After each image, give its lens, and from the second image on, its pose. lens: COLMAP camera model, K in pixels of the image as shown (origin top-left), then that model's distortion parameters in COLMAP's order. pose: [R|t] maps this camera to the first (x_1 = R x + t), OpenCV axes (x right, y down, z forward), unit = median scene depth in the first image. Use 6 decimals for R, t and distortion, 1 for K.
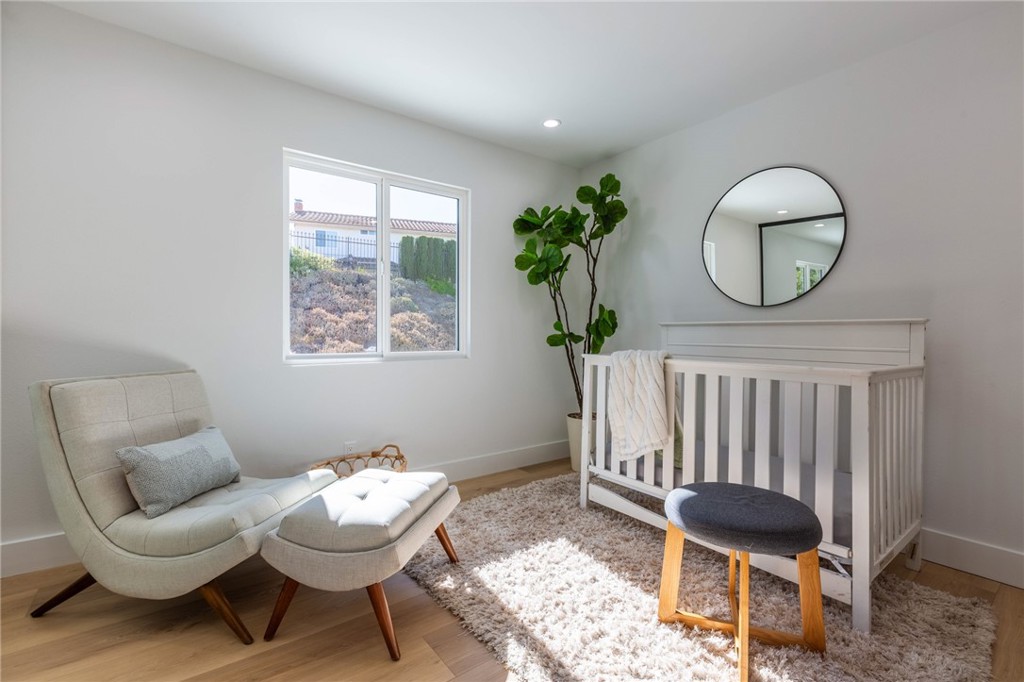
lens RADIAL K [[473.1, 0, 512.0], [0, 473.1, 341.0], [0, 0, 1]] dist [0.027548, 0.000029]
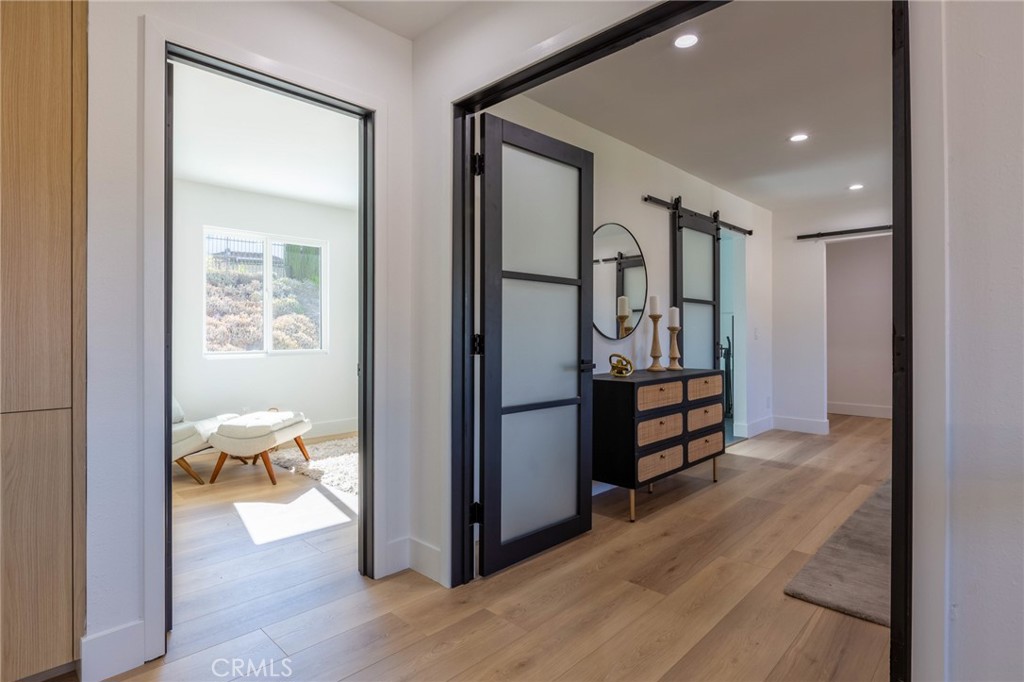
lens RADIAL K [[531.9, 0, 507.4], [0, 531.9, 326.9], [0, 0, 1]] dist [-0.002919, 0.000677]
pose [[0.987024, -0.004845, 0.160503, 0.039870], [0.009690, 0.999520, -0.029418, 0.001027], [-0.160283, 0.030592, 0.986597, -0.150439]]
